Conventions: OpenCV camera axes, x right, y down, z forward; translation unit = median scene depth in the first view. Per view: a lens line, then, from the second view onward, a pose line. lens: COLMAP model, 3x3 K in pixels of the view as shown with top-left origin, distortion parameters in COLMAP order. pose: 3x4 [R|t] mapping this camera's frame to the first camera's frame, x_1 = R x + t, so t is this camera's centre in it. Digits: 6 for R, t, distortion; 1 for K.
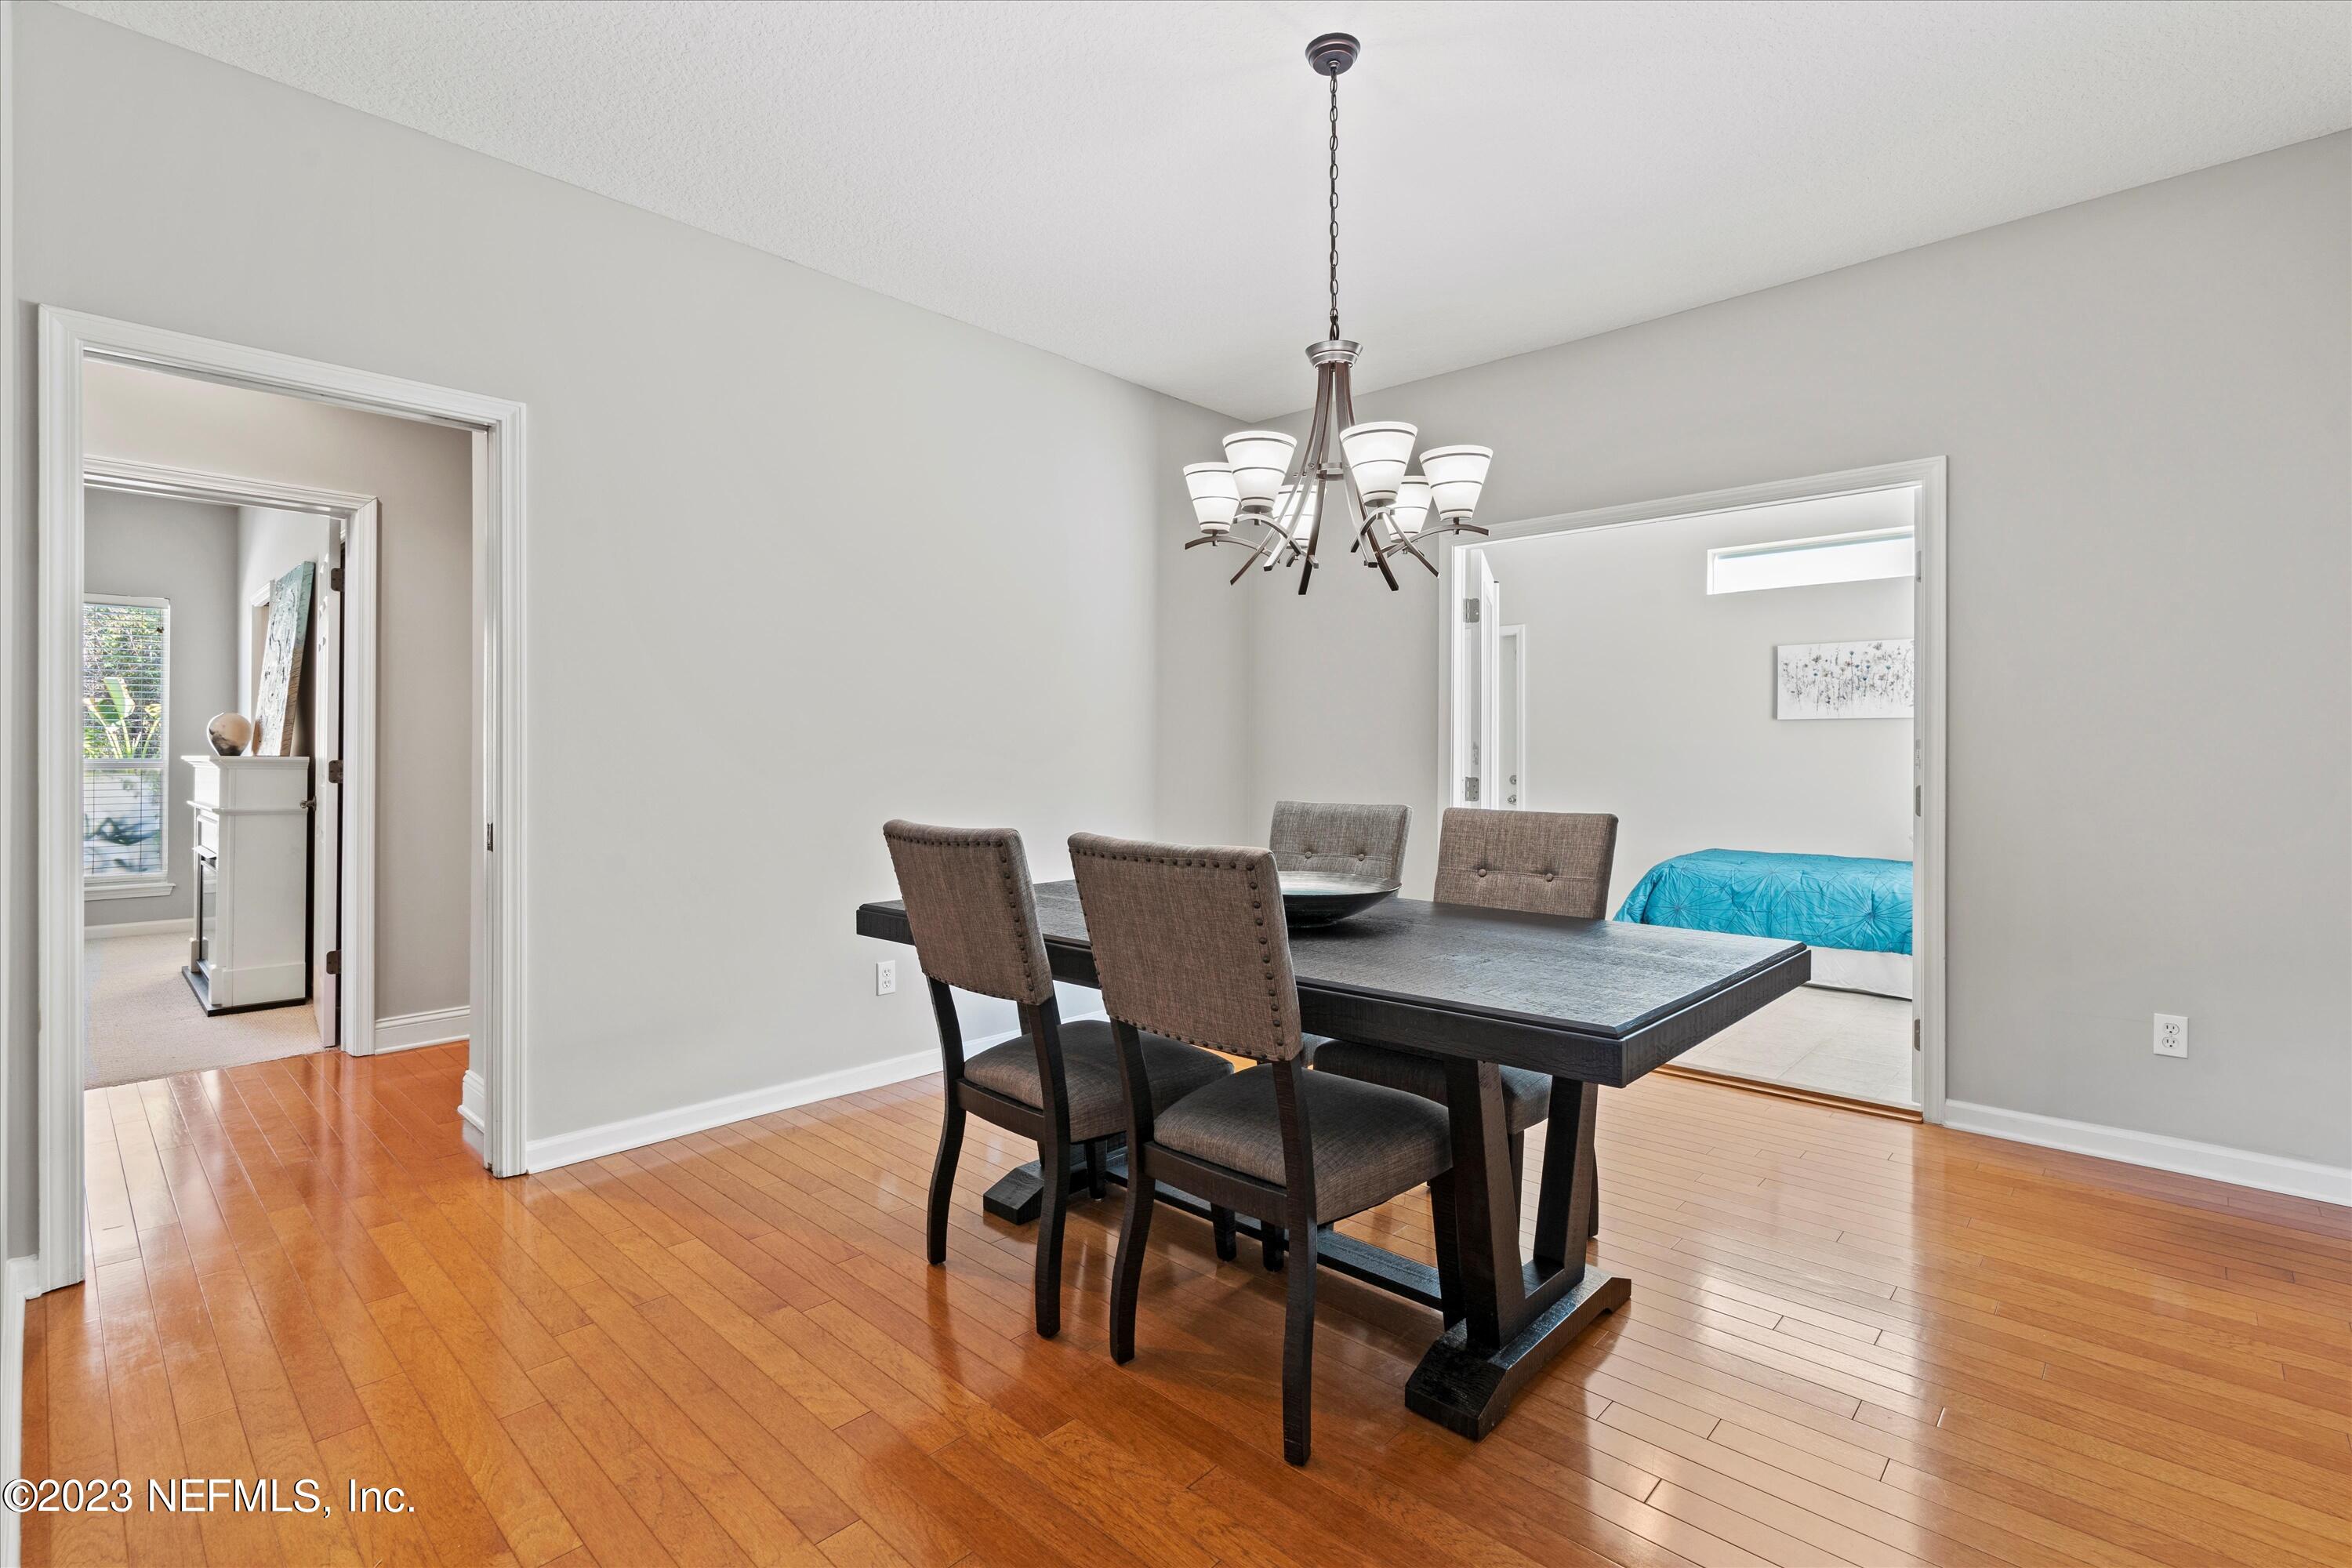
lens RADIAL K [[1070.7, 0, 1173.7], [0, 1070.7, 767.2], [0, 0, 1]] dist [-0.002868, 0.000232]
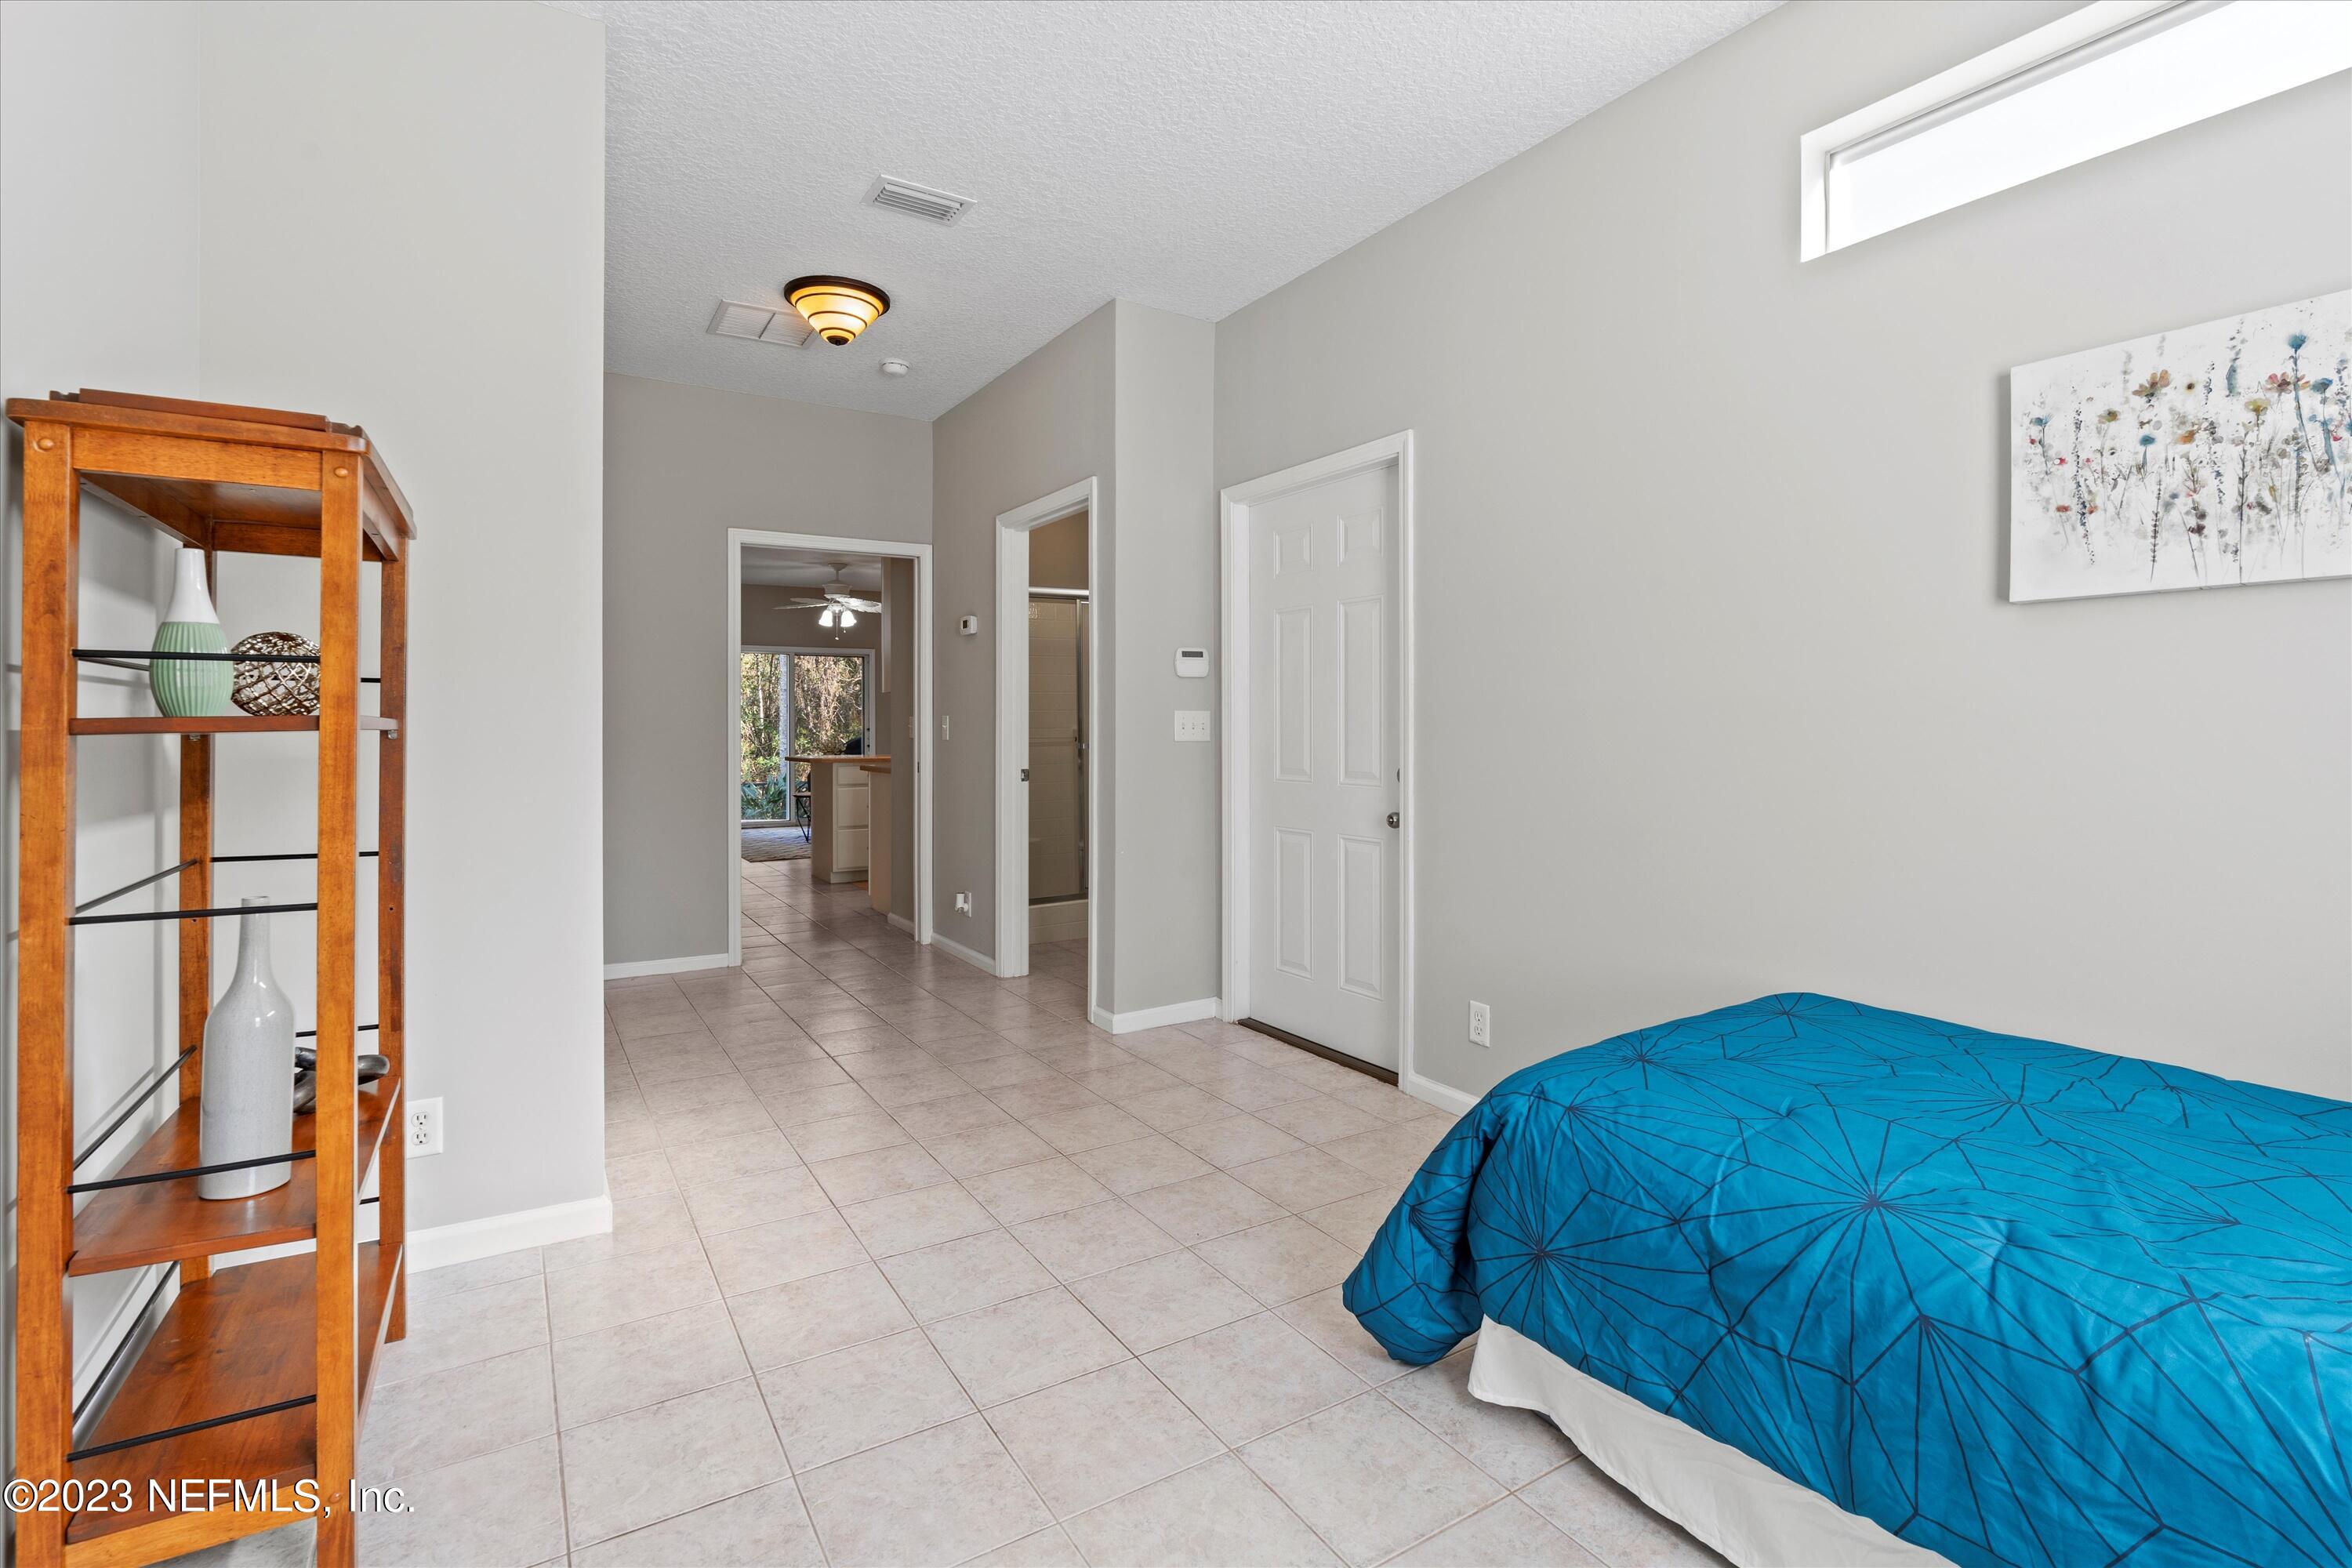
lens RADIAL K [[1070.7, 0, 1173.0], [0, 1070.7, 735.6], [0, 0, 1]] dist [-0.002868, 0.000232]
pose [[0.964613, -0.002111, -0.263663, 0.420785], [0.002740, 0.999994, 0.002020, -0.006981], [0.263657, -0.002671, 0.964613, 0.648952]]
